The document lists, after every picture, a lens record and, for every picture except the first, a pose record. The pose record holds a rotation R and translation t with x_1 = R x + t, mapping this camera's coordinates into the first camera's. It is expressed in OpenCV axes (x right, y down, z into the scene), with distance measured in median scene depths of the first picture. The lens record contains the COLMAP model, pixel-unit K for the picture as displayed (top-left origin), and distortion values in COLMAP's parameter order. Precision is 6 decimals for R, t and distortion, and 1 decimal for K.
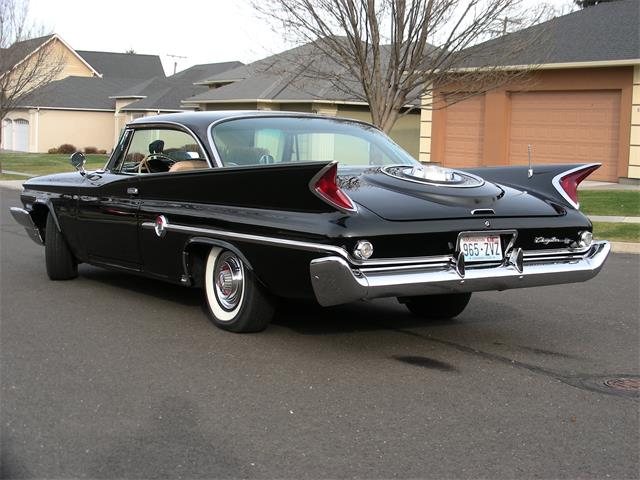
lens RADIAL K [[1088.9, 0, 320.0], [0, 1088.9, 240.0], [0, 0, 1]] dist [-0.116879, -0.052787]
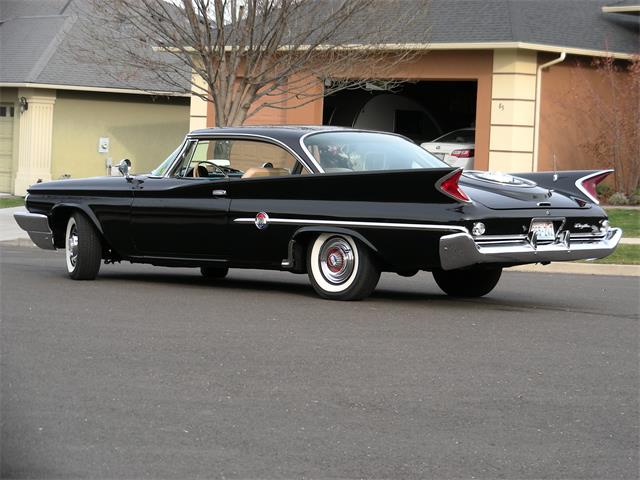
lens RADIAL K [[1814.1, 0, 320.0], [0, 1814.1, 240.0], [0, 0, 1]] dist [0.050575, 0.603157]
pose [[0.971347, -0.005043, 0.237611, -0.671057], [0.013390, 0.999348, -0.033529, 0.092477], [-0.237287, 0.035750, 0.970782, -1.171878]]
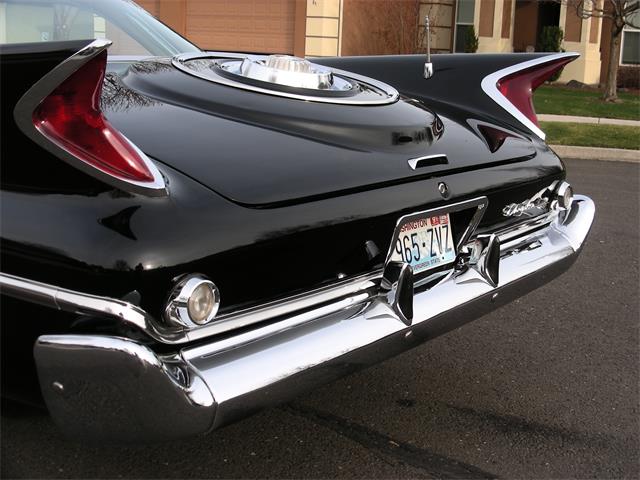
lens RADIAL K [[883.5, 0, 320.0], [0, 883.5, 240.0], [0, 0, 1]] dist [-0.014317, -0.027705]
pose [[0.941802, -0.065384, 0.329748, -0.012081], [0.019584, 0.989909, 0.140348, -0.044885], [-0.335597, -0.125722, 0.933578, 0.663517]]
